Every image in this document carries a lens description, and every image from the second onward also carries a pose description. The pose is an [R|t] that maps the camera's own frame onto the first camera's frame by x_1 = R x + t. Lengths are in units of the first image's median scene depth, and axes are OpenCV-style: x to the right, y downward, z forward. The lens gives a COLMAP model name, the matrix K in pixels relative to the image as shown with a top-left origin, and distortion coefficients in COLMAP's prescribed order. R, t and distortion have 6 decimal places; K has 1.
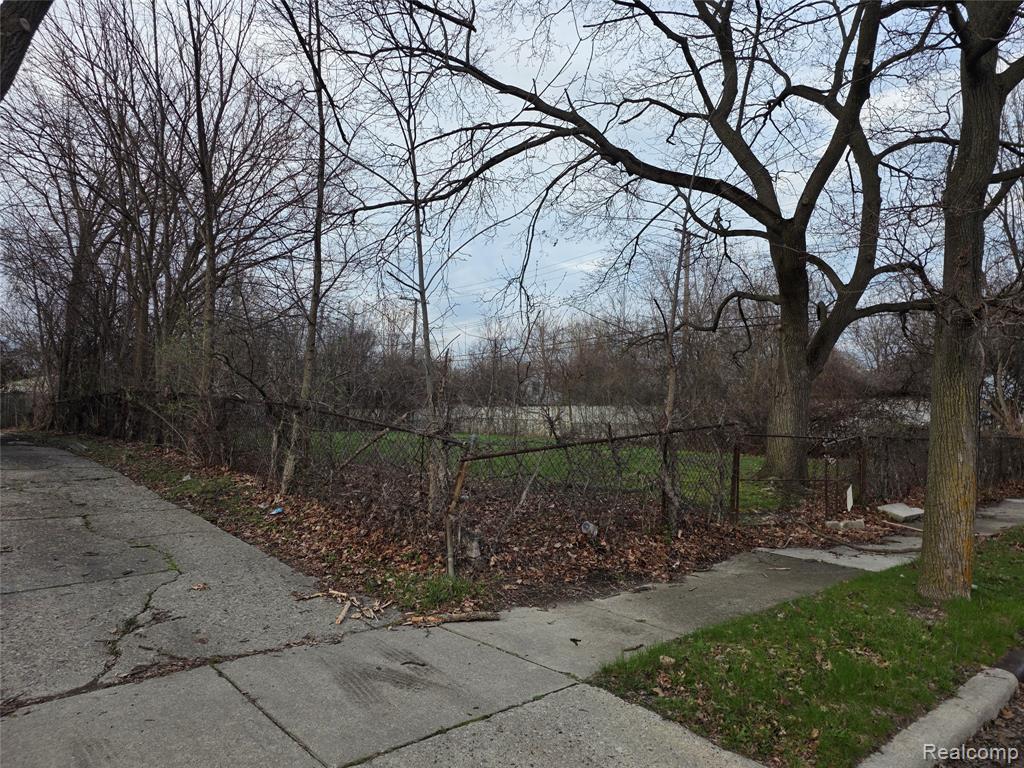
lens RADIAL K [[677.6, 0, 510.6], [0, 677.6, 385.3], [0, 0, 1]] dist [-0.001390, -0.001240]
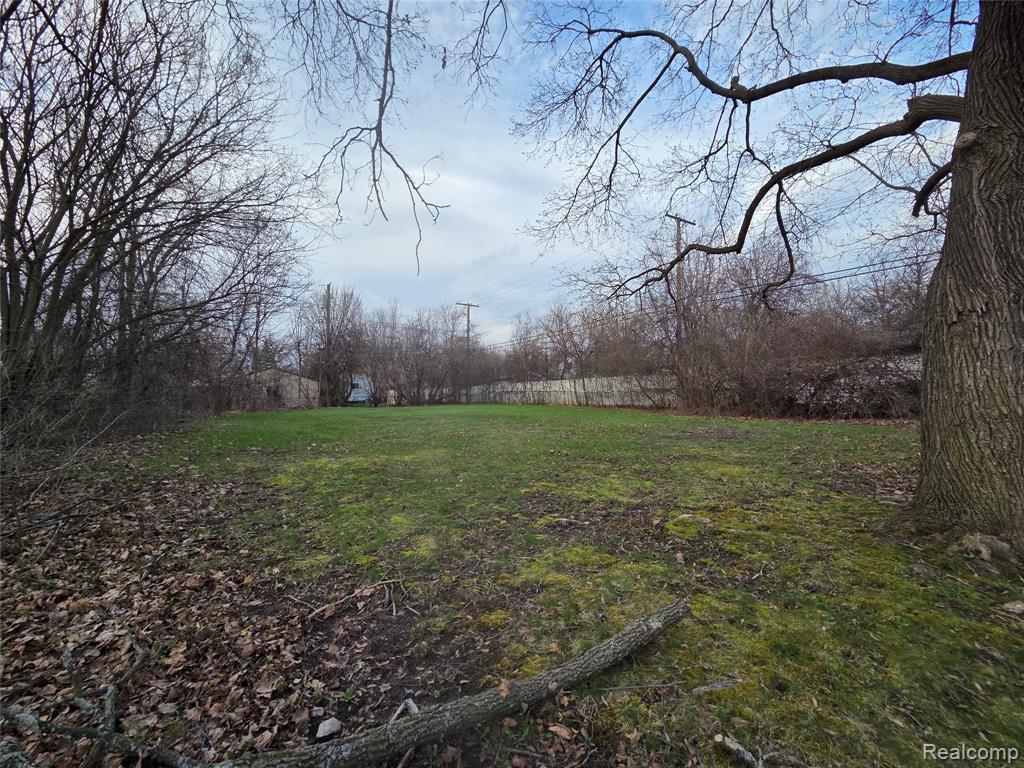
lens RADIAL K [[412.8, 0, 513.3], [0, 412.8, 386.6], [0, 0, 1]] dist [0.000300, 0.000566]
pose [[0.990893, -0.046562, -0.126348, 0.149244], [0.051605, 0.997984, 0.036936, 0.029666], [0.124374, -0.043119, 0.991298, 0.666330]]
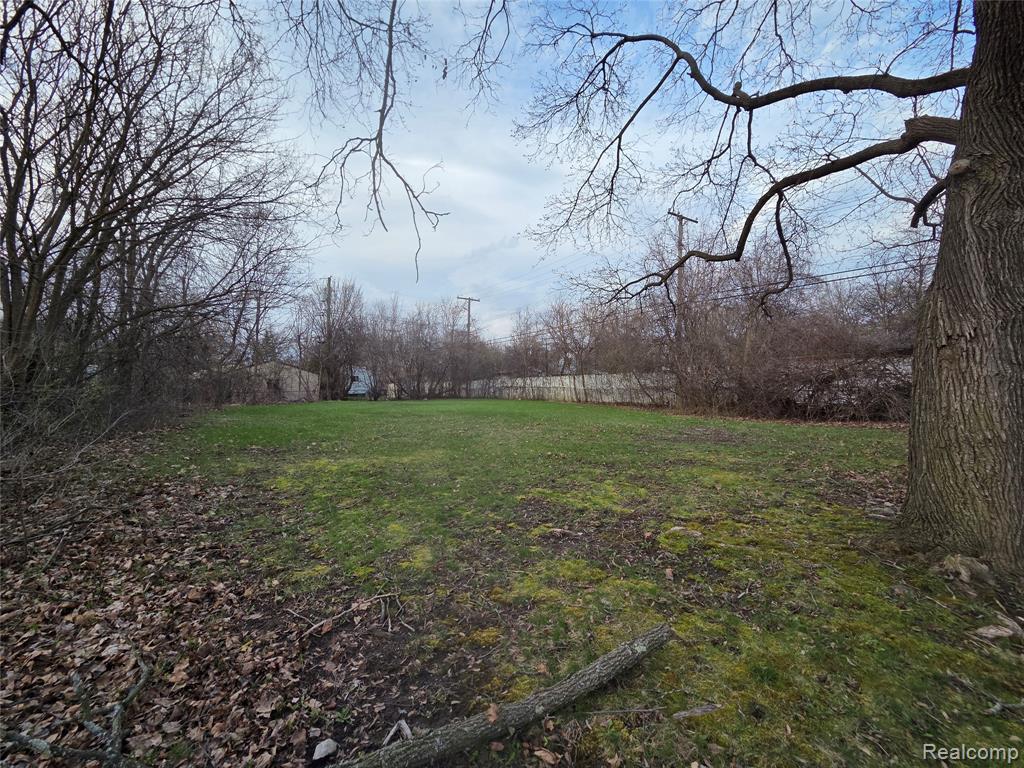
lens RADIAL K [[413.0, 0, 513.8], [0, 413.0, 385.9], [0, 0, 1]] dist [-0.000386, 0.000496]
pose [[0.991433, -0.032119, -0.126607, 0.152800], [0.039057, 0.997846, 0.052709, 0.016038], [0.124641, -0.057203, 0.990552, 0.663169]]
